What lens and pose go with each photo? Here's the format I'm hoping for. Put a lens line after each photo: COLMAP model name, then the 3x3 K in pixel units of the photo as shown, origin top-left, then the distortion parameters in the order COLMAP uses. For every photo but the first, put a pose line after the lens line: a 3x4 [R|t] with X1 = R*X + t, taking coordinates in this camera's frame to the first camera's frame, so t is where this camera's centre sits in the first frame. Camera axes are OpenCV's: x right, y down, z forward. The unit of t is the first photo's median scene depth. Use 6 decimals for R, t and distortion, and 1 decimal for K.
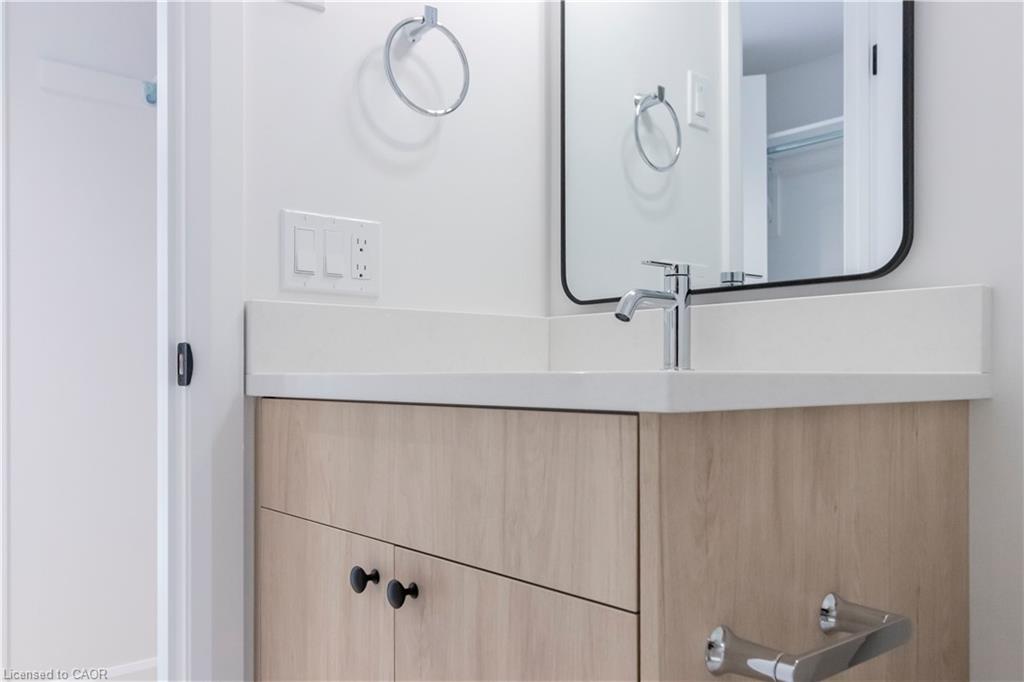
lens RADIAL K [[829.8, 0, 512.0], [0, 829.8, 341.0], [0, 0, 1]] dist [0.005857, 0.001448]
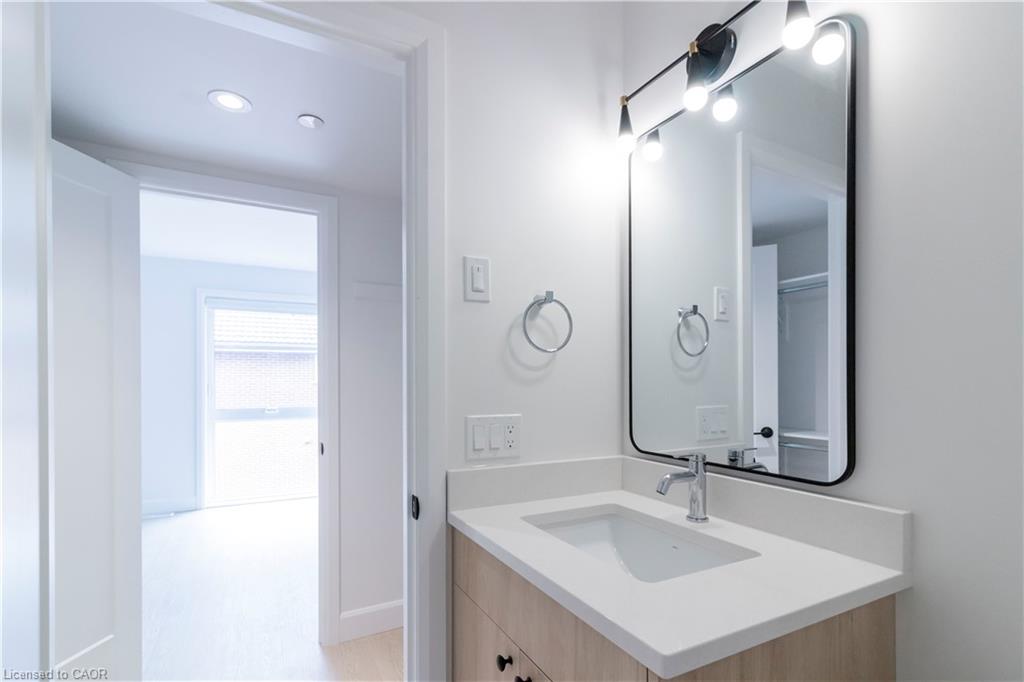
lens RADIAL K [[485.3, 0, 511.6], [0, 485.3, 351.1], [0, 0, 1]] dist [-0.001850, 0.000103]
pose [[0.974461, -0.001883, -0.224550, 0.052272], [0.002653, 0.999992, 0.003128, -0.273342], [0.224542, -0.003644, 0.974458, -0.011297]]
